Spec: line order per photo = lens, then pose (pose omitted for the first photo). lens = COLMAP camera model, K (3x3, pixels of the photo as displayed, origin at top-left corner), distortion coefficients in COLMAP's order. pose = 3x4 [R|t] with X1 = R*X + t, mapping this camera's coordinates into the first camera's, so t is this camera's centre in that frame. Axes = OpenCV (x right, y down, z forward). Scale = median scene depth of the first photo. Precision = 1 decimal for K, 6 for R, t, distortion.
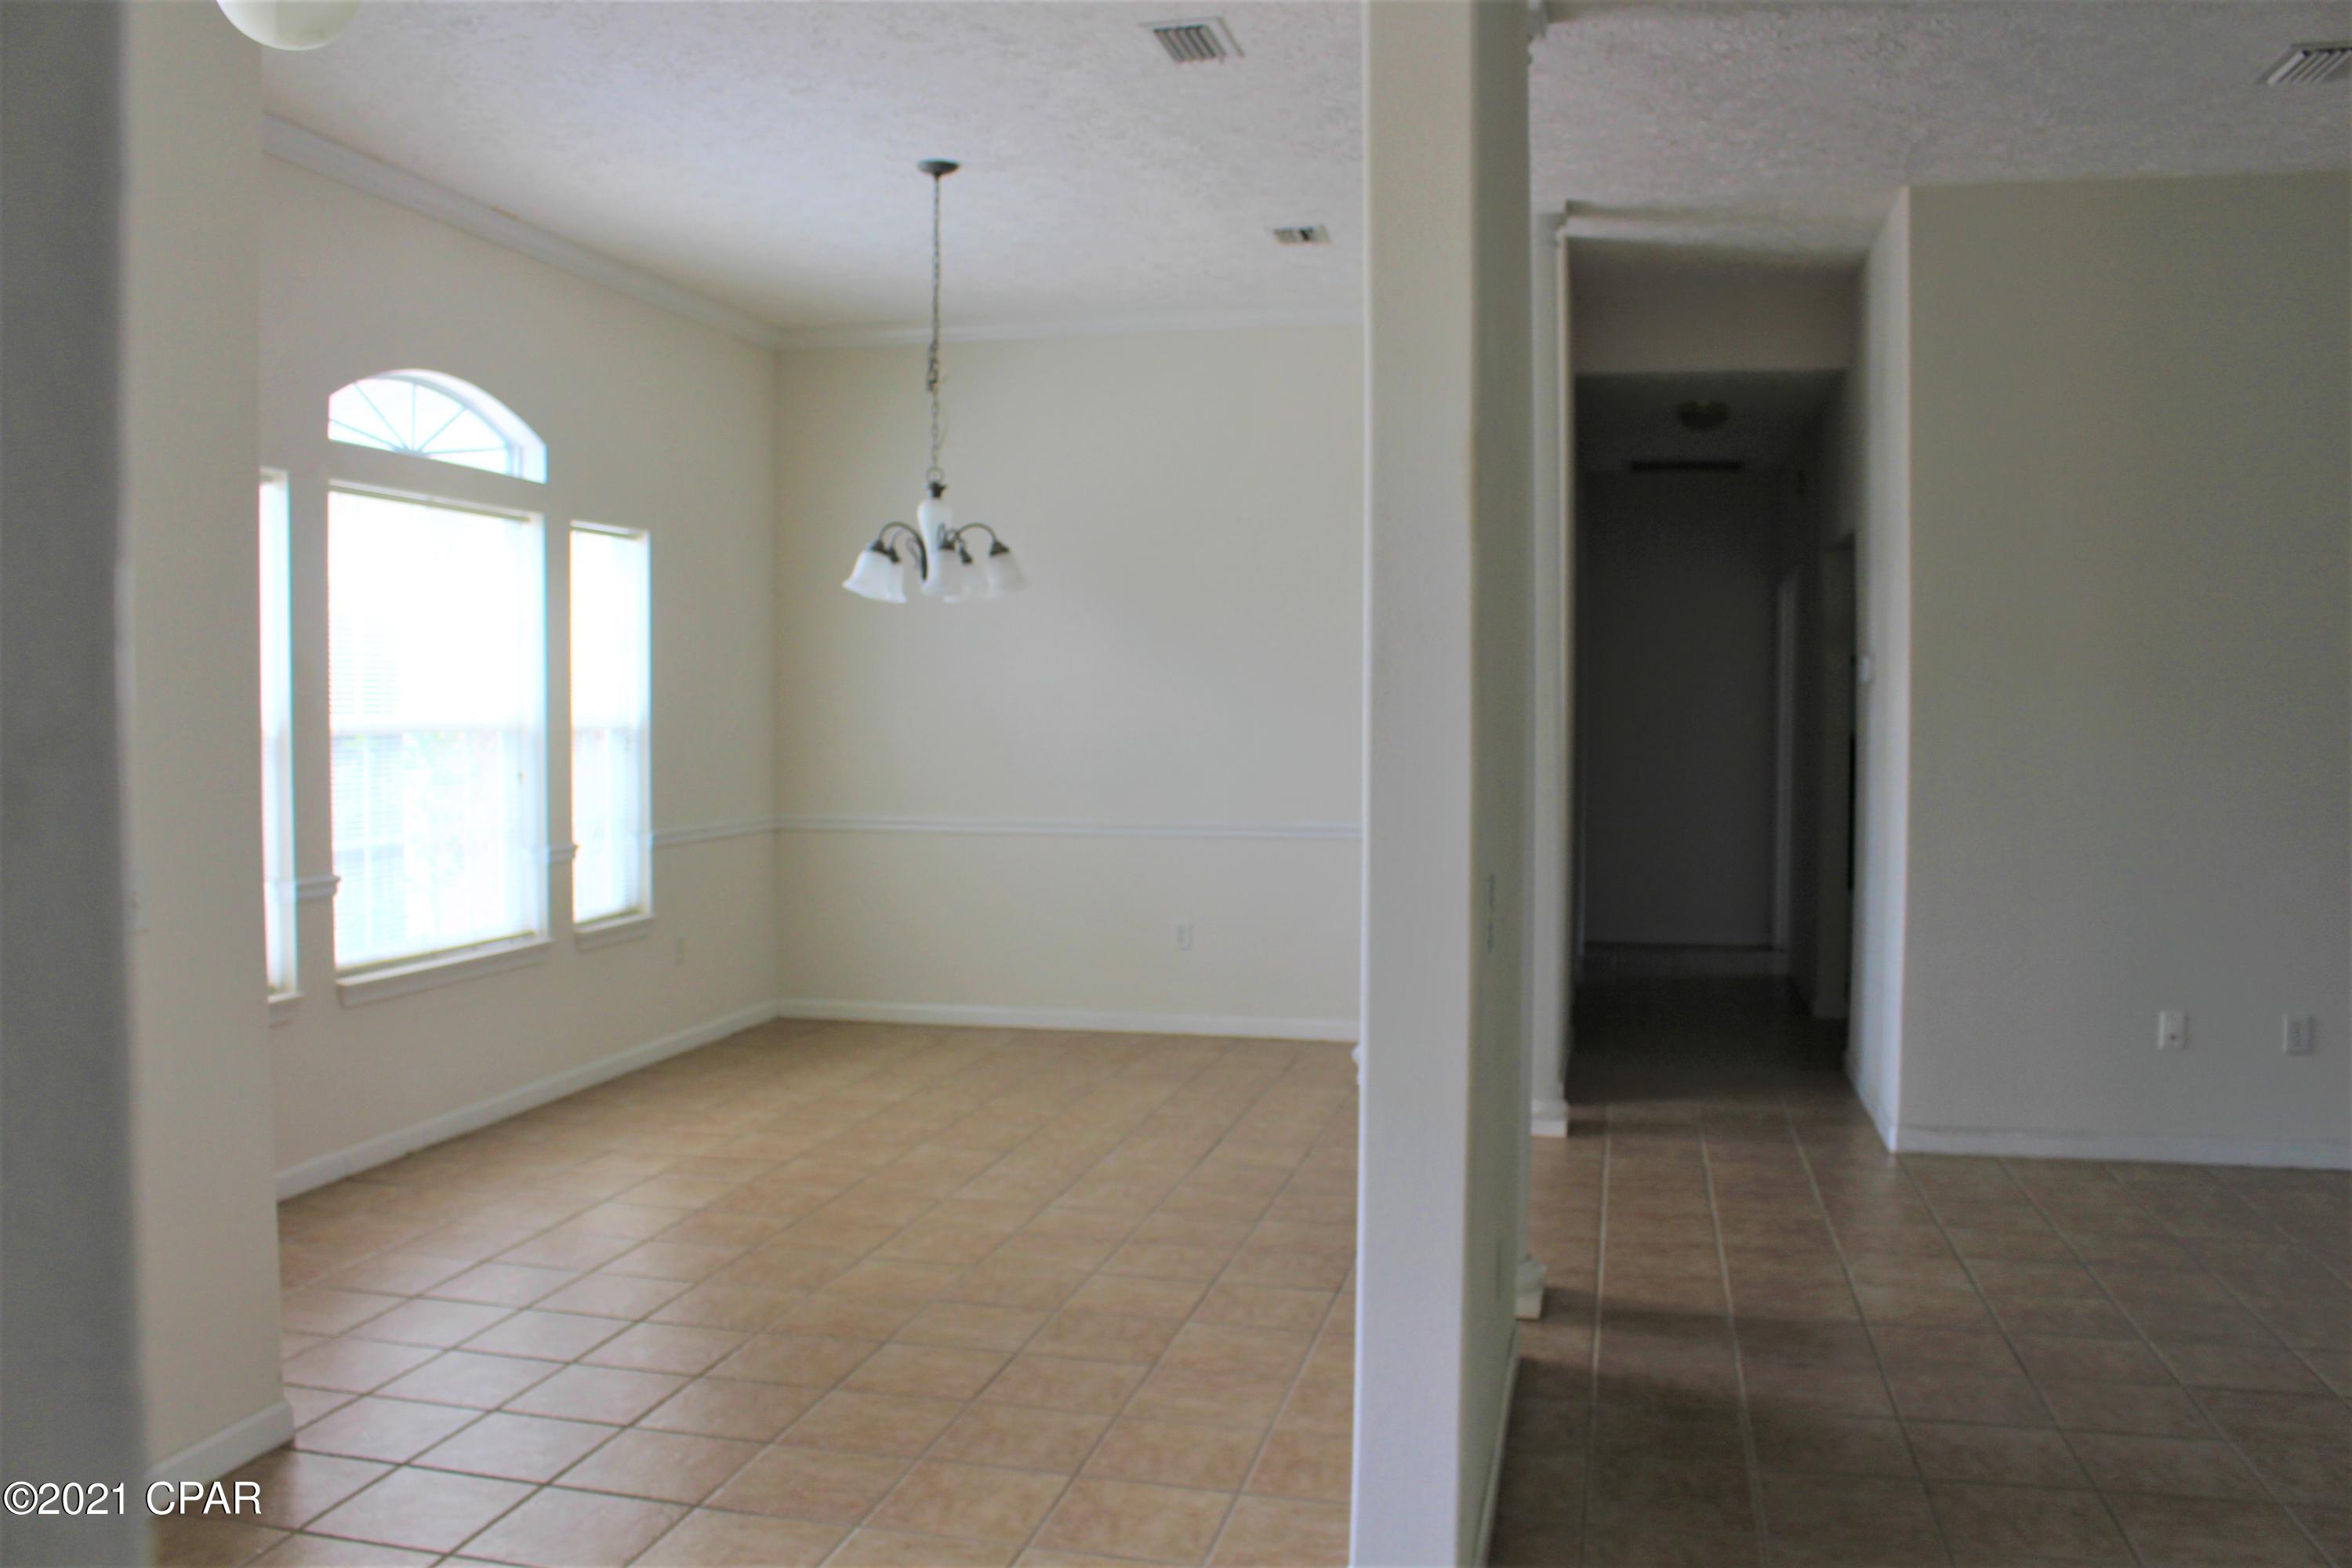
lens RADIAL K [[1990.9, 0, 1176.0], [0, 1990.9, 784.0], [0, 0, 1]] dist [-0.113078, 0.111452]
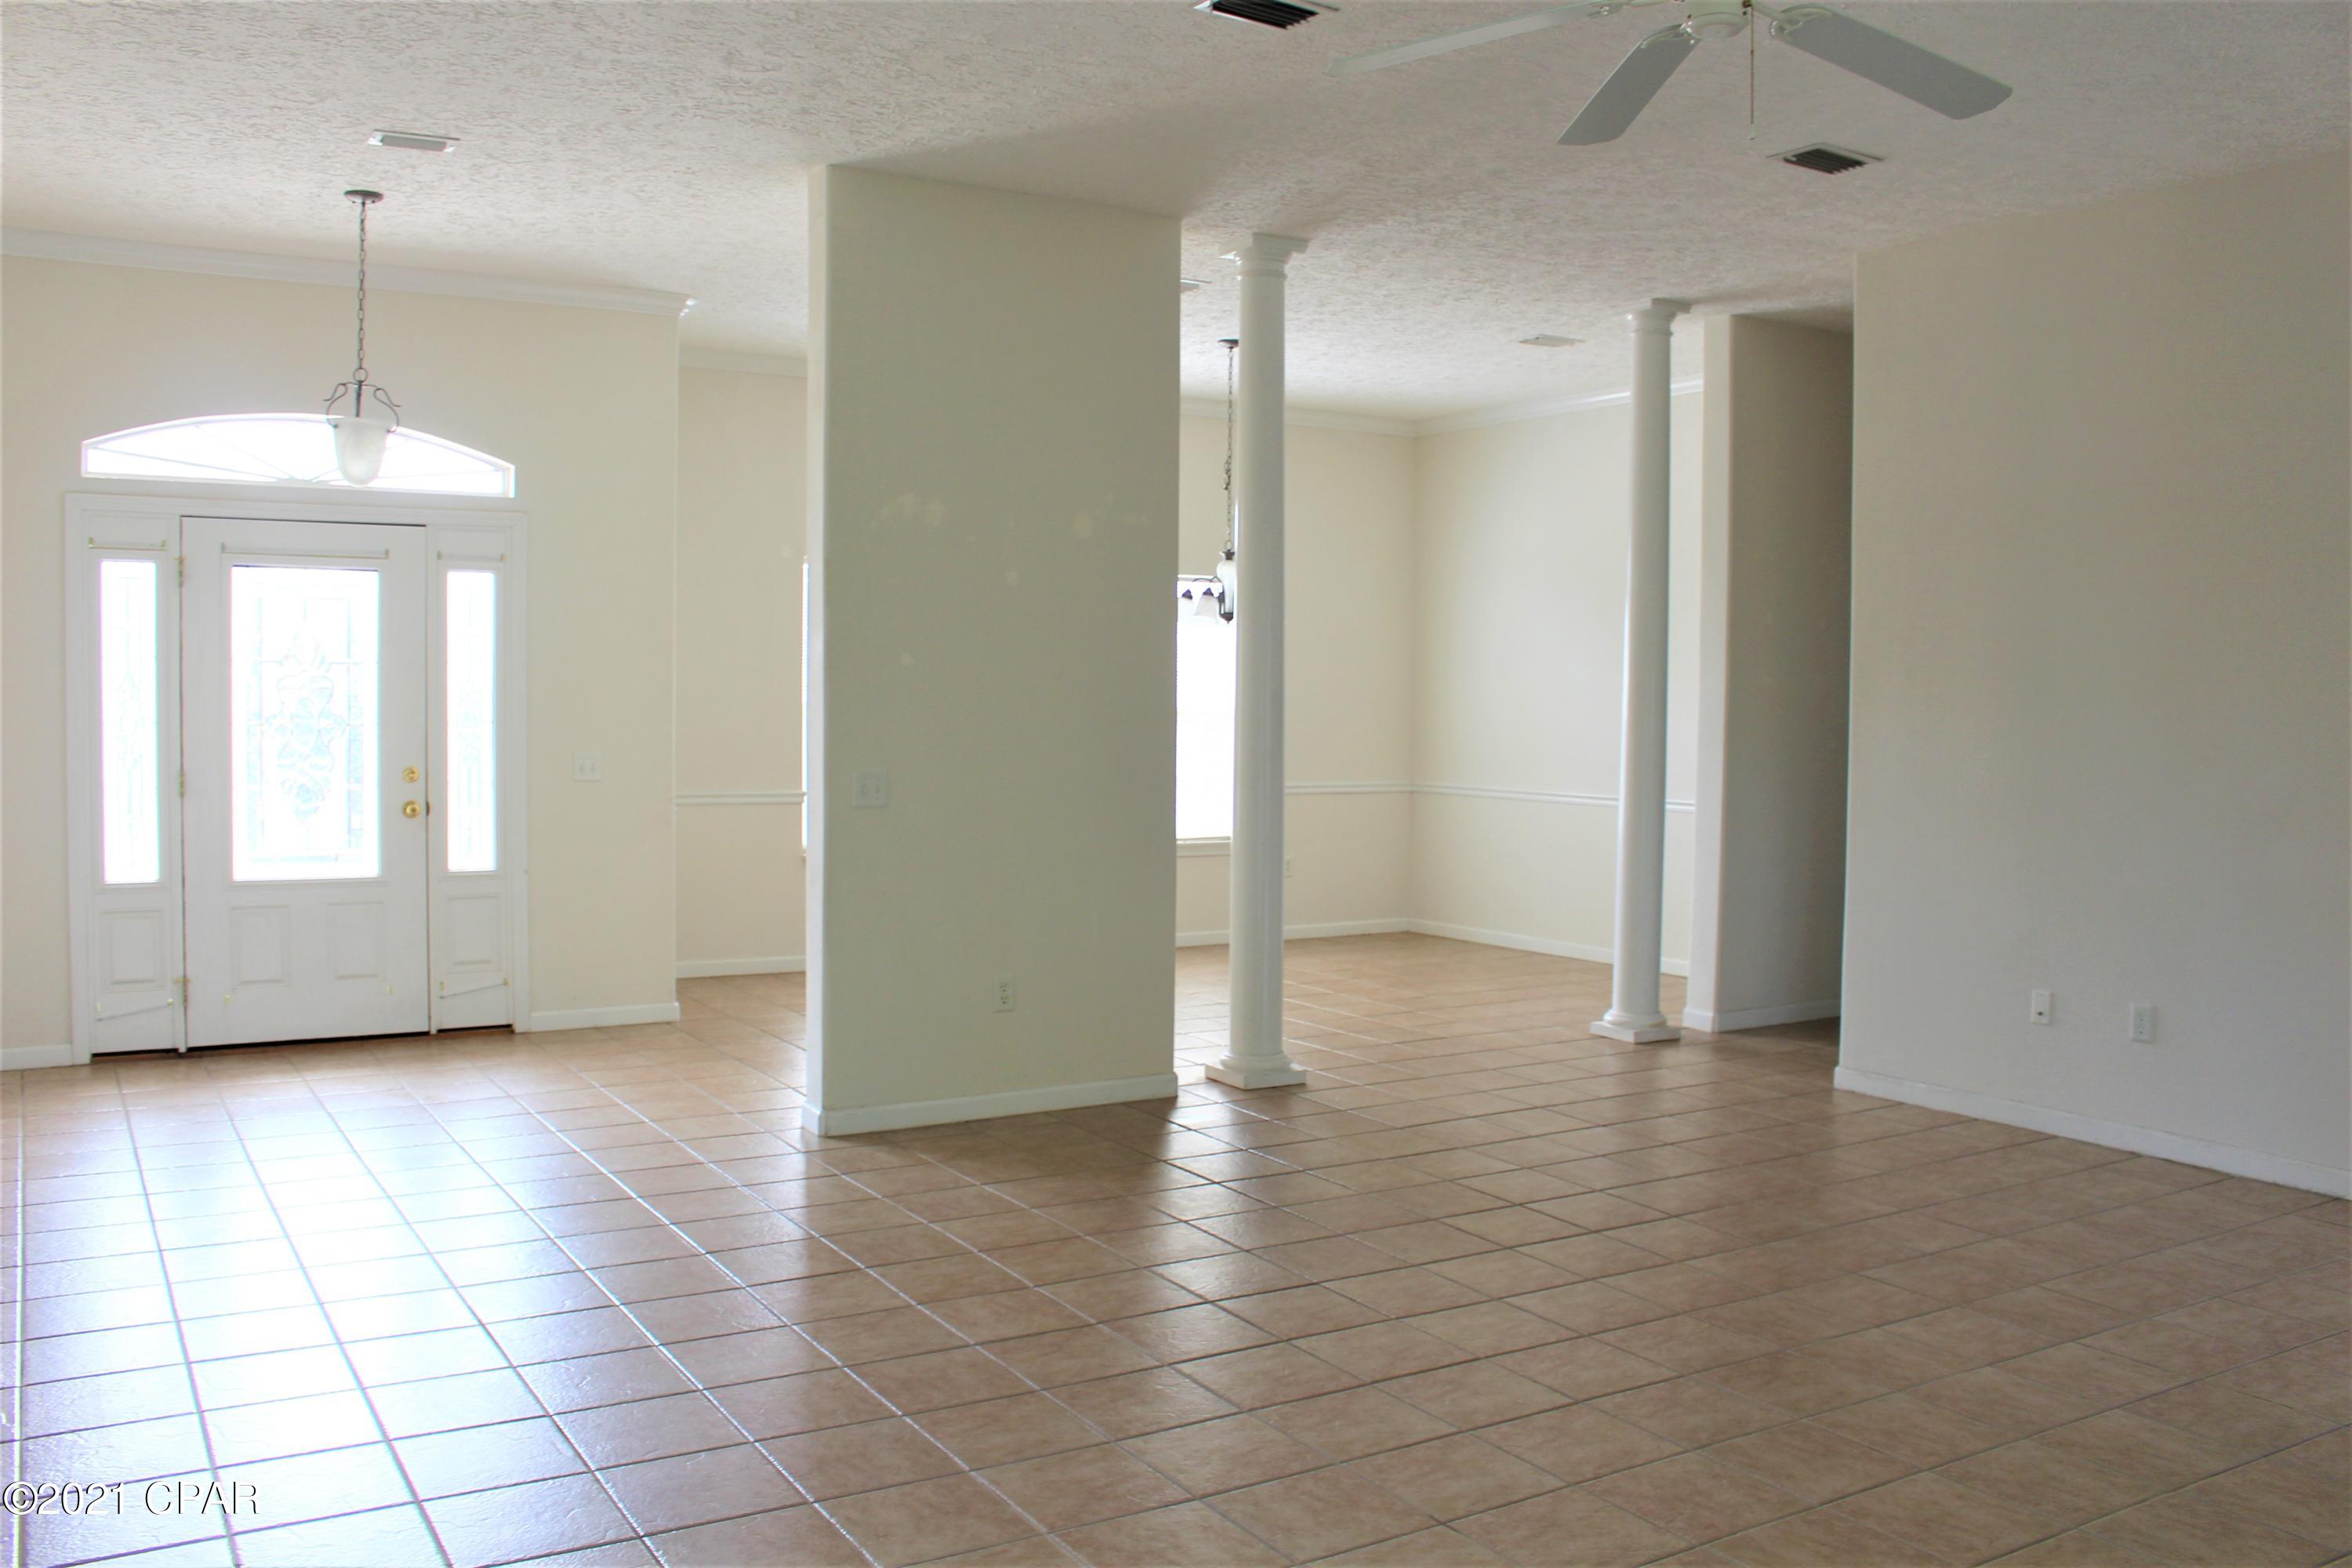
lens RADIAL K [[1956.5, 0, 1237.5], [0, 1956.5, 827.9], [0, 0, 1]] dist [-0.180992, 0.132722]
pose [[0.705792, 0.046180, -0.706913, 0.930391], [-0.028770, 0.998918, 0.036531, 0.004167], [0.707835, -0.005445, 0.706357, -0.040878]]
